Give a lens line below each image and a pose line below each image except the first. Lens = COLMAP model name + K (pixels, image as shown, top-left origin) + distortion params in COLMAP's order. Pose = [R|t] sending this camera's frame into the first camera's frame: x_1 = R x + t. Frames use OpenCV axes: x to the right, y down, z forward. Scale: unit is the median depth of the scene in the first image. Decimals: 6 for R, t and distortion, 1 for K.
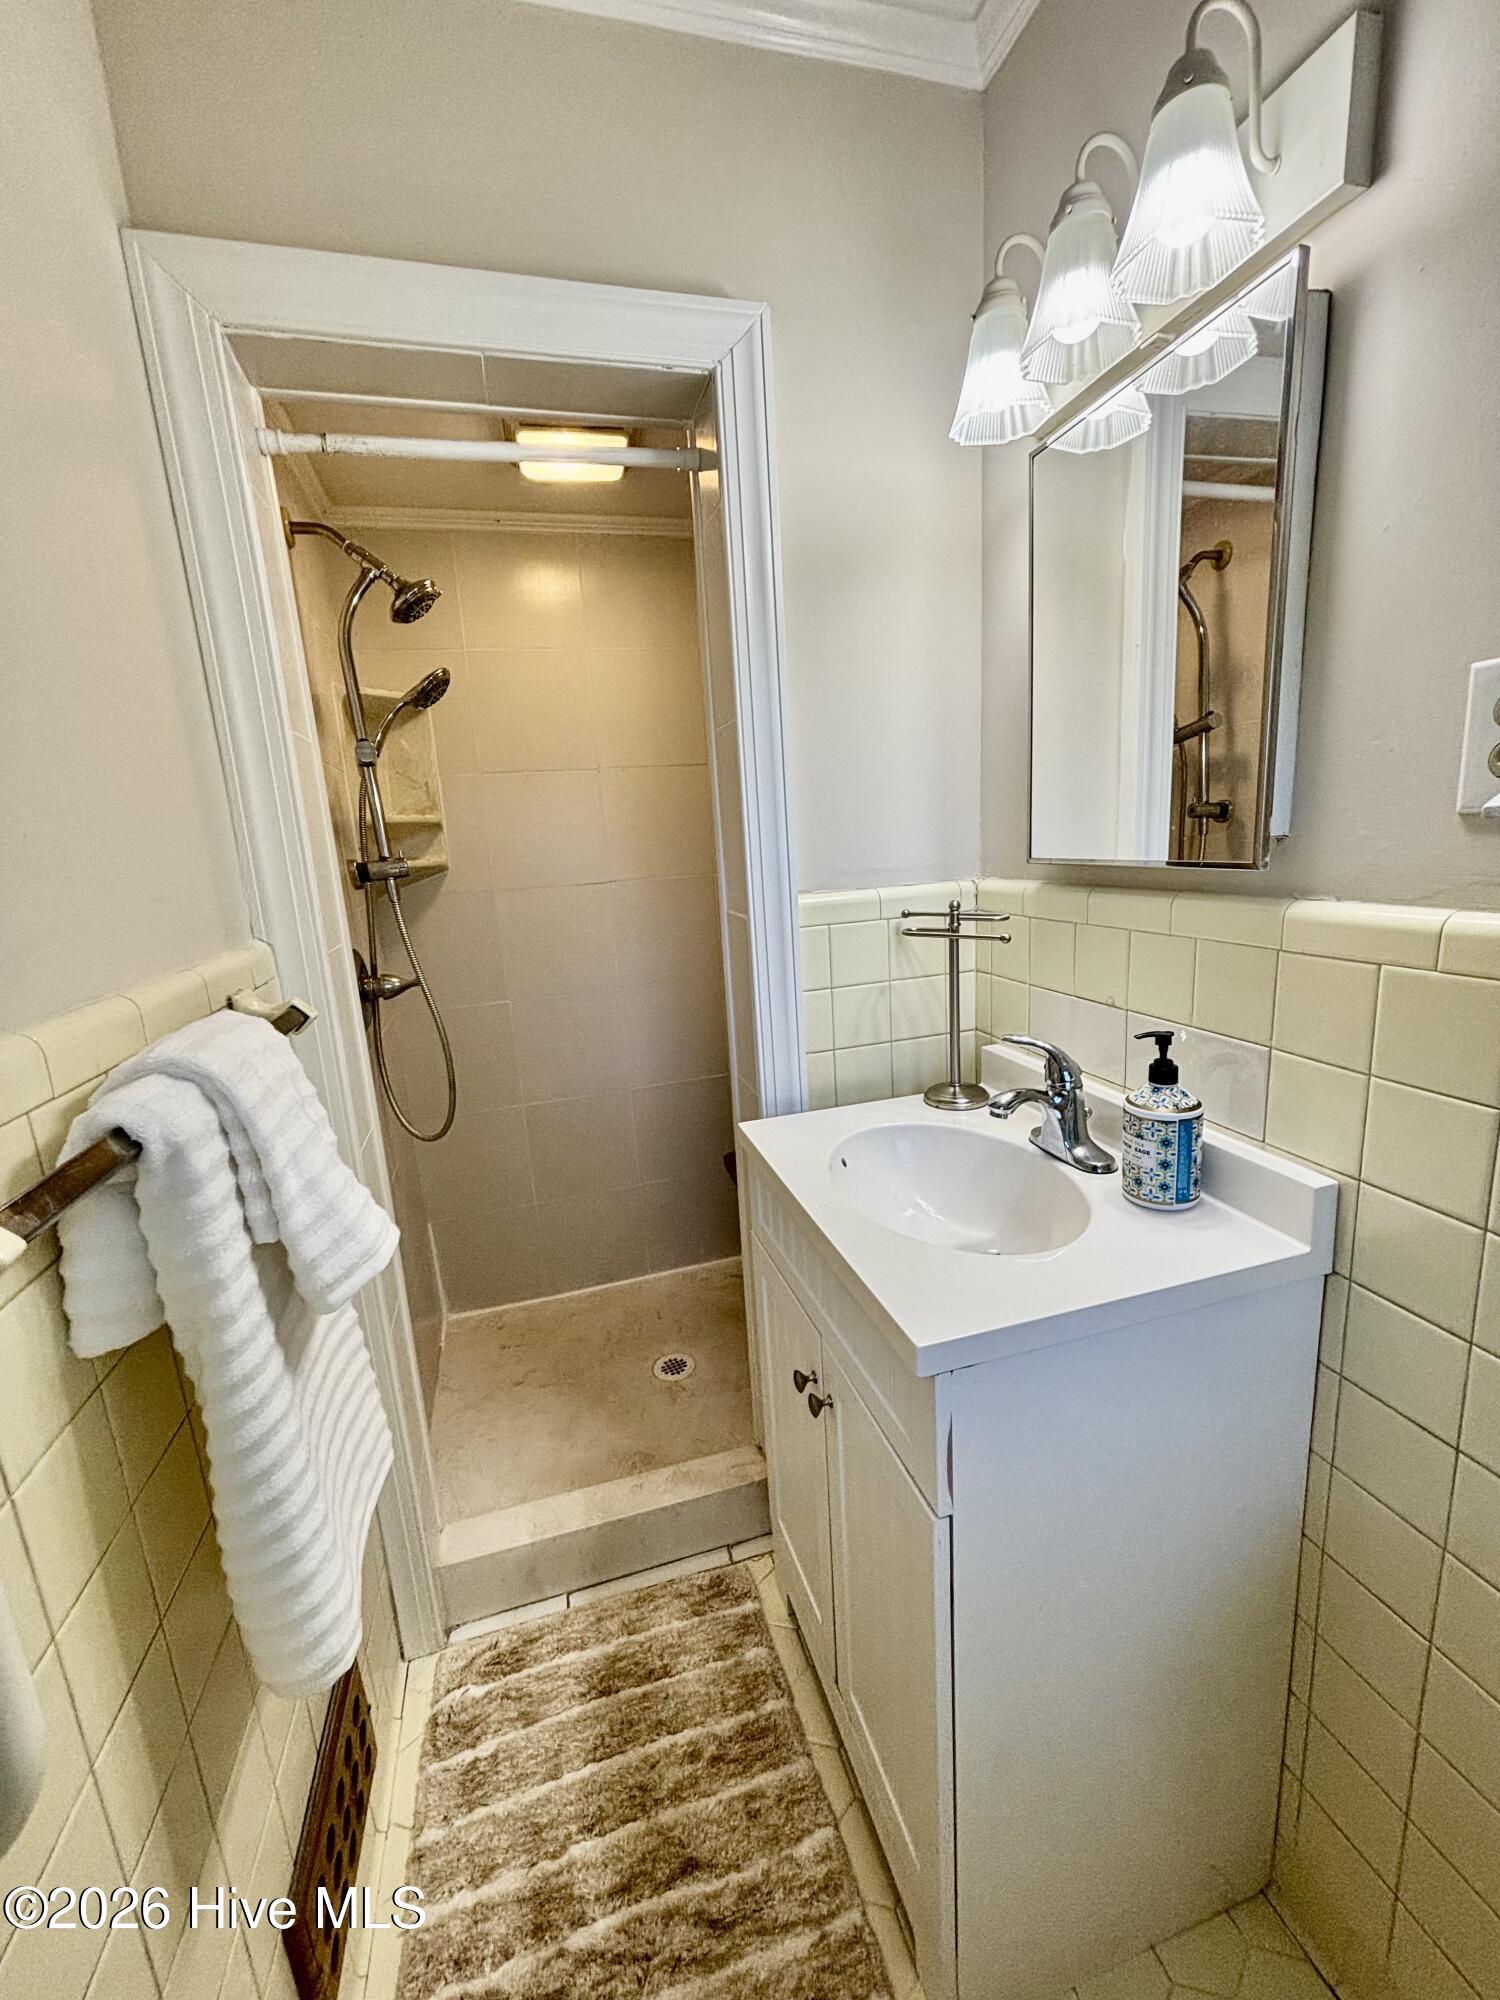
lens RADIAL K [[803.6, 0, 751.1], [0, 803.6, 999.1], [0, 0, 1]] dist [0.000841, 0.000077]
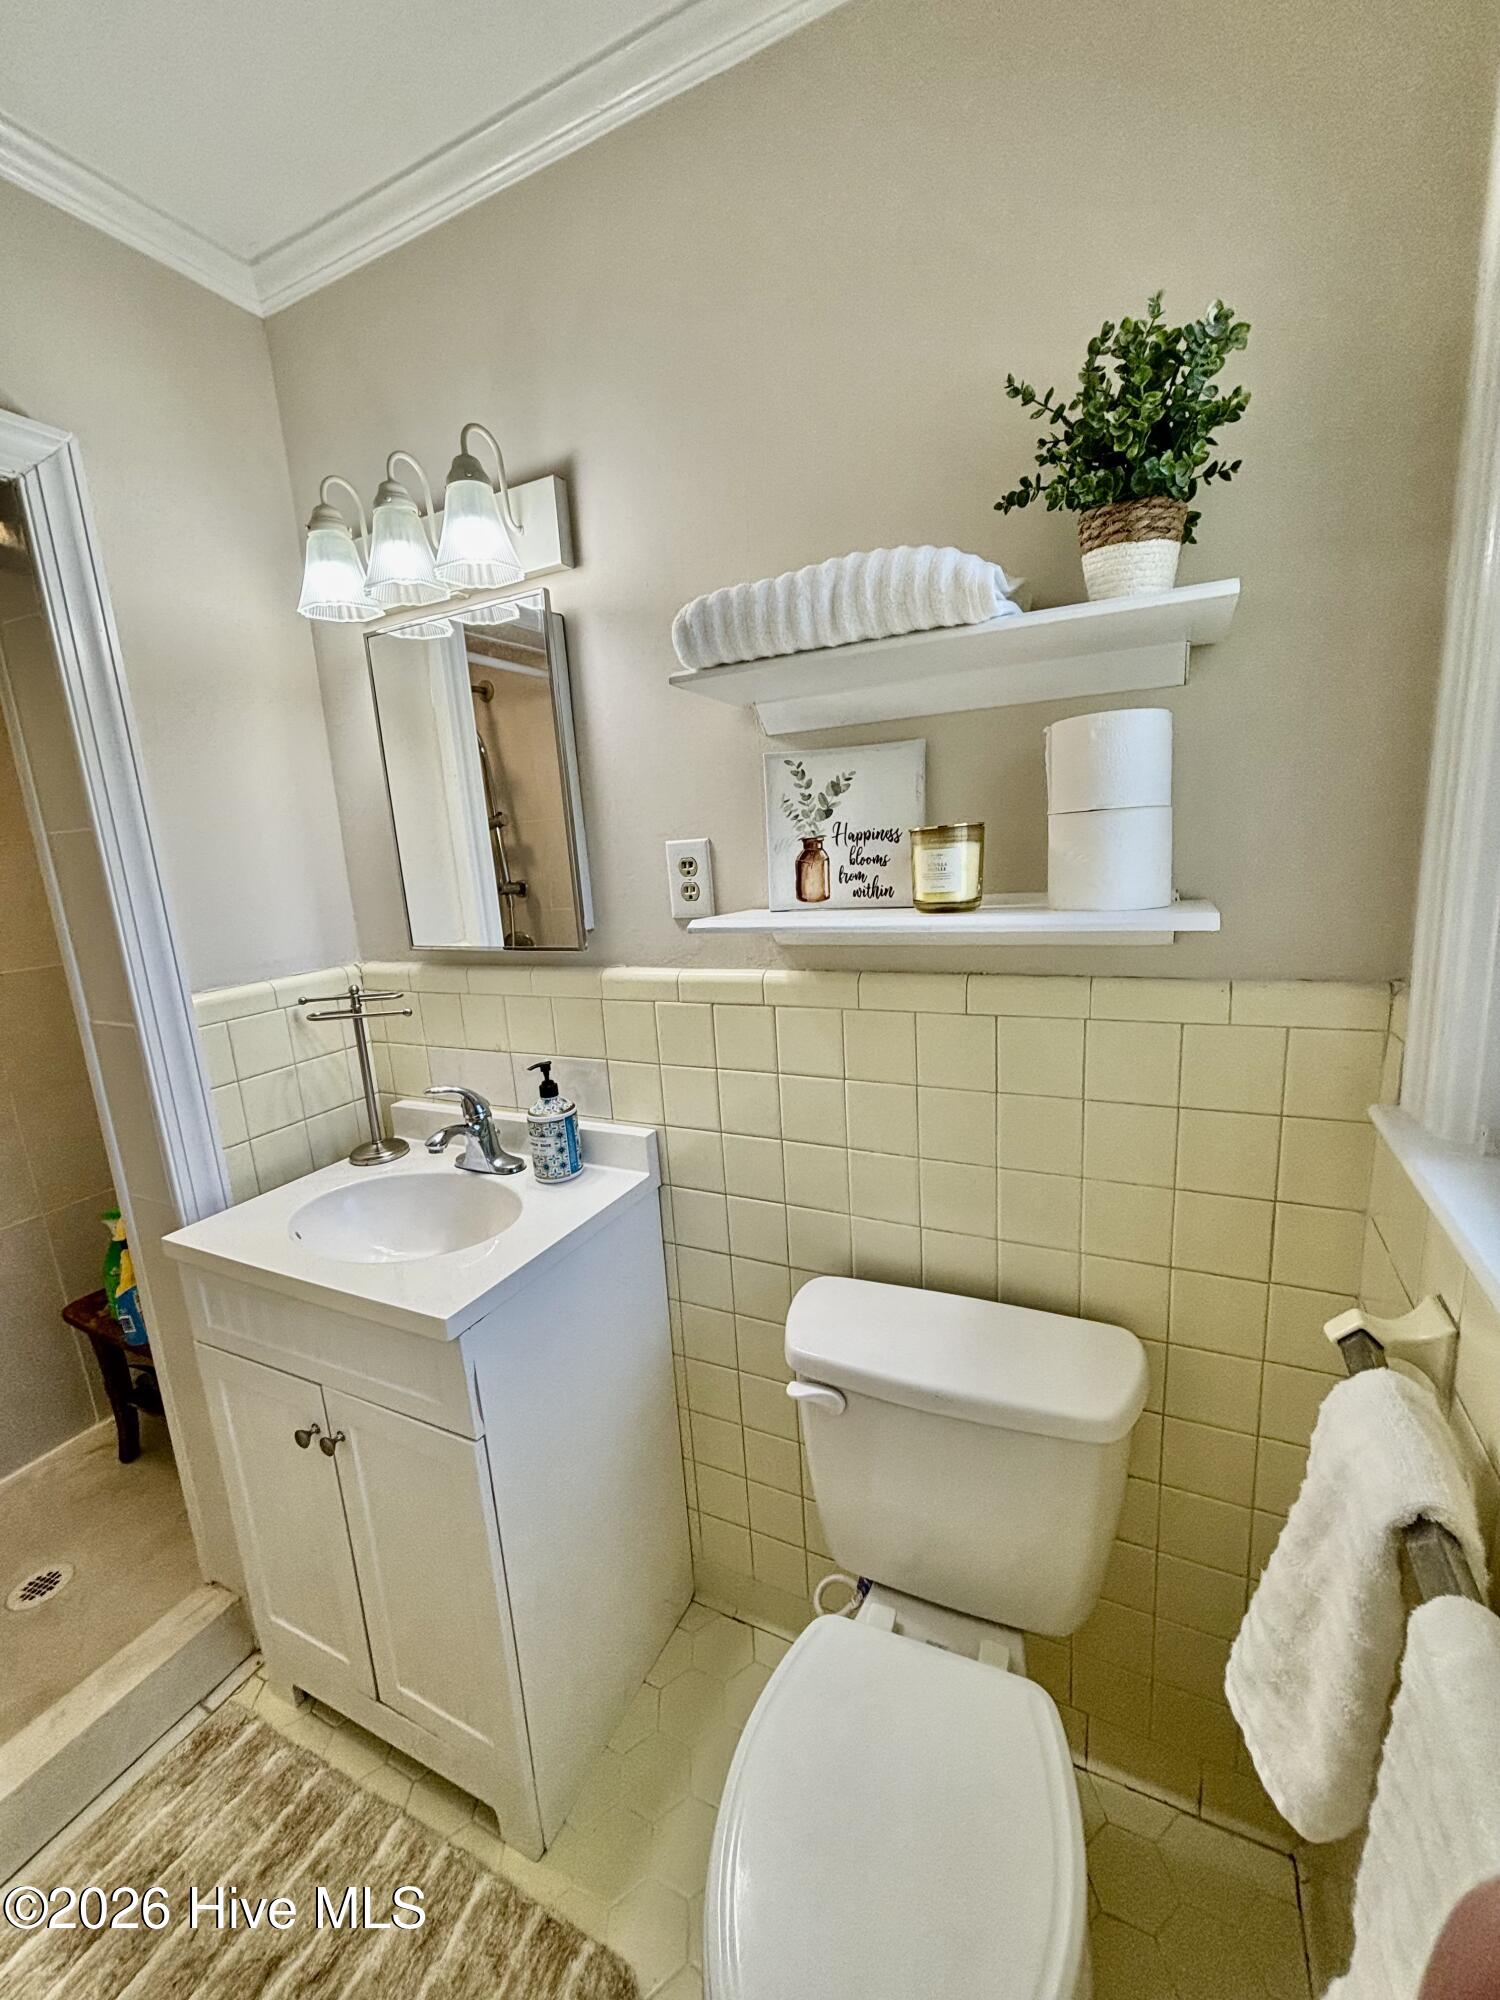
lens RADIAL K [[803.6, 0, 754.2], [0, 803.6, 1000.1], [0, 0, 1]] dist [0.000841, 0.000077]
pose [[0.671662, -0.125665, 0.730122, -0.233047], [0.170124, 0.985336, 0.013089, -0.020114], [-0.721060, 0.115420, 0.683191, -0.238213]]
